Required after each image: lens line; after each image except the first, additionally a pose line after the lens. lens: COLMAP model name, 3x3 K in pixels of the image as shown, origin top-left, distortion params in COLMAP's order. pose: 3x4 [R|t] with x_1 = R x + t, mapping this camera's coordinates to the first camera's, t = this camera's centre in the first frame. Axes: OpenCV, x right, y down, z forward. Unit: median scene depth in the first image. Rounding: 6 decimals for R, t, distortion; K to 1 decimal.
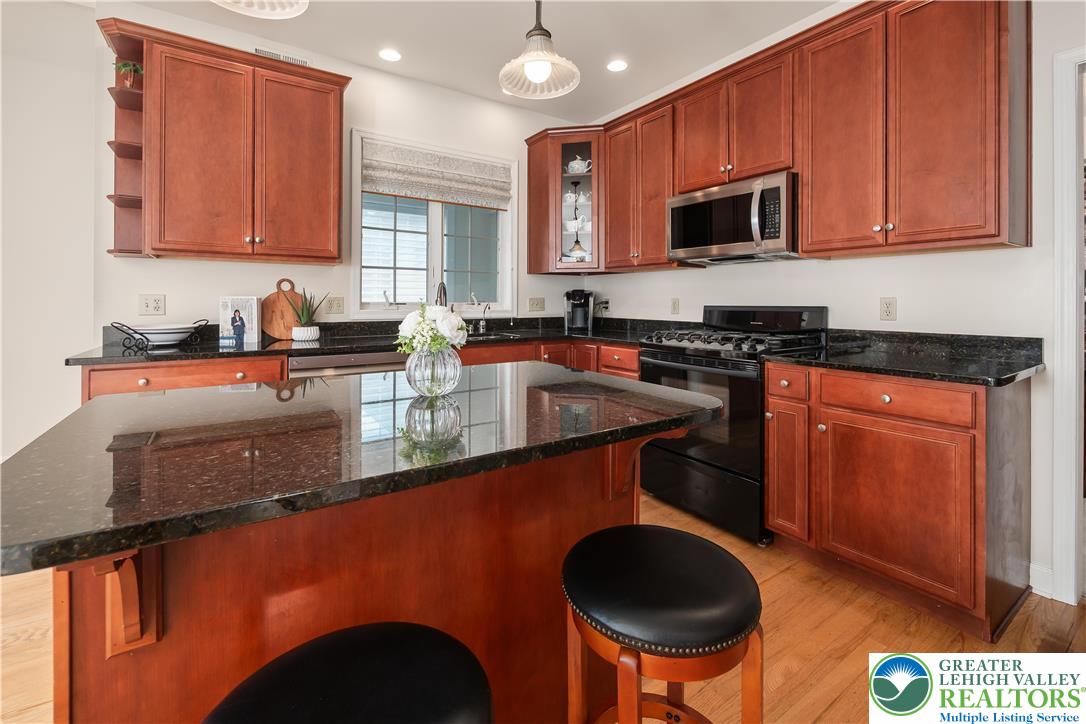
lens RADIAL K [[460.0, 0, 539.9], [0, 460.0, 300.5], [0, 0, 1]] dist [-0.000539, -0.001149]
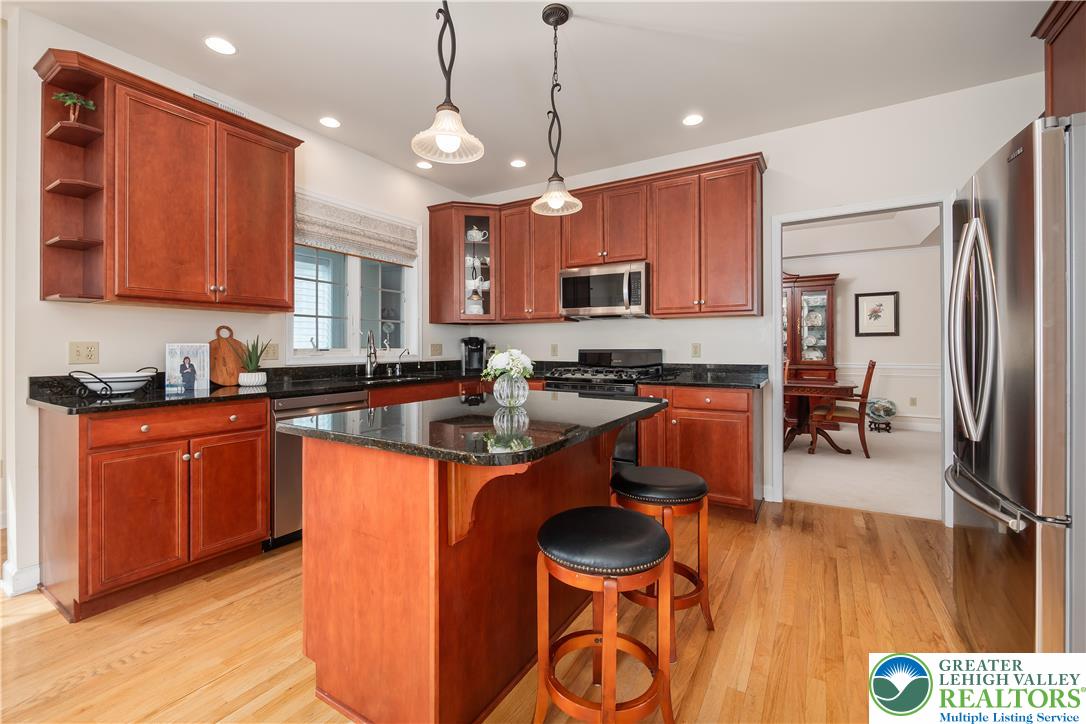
lens RADIAL K [[460.0, 0, 531.9], [0, 460.0, 345.1], [0, 0, 1]] dist [-0.000539, -0.001149]
pose [[0.909258, -0.003405, 0.416219, -0.391523], [0.004709, 0.999987, -0.002106, 0.000137], [-0.416207, 0.003875, 0.909262, -0.215414]]
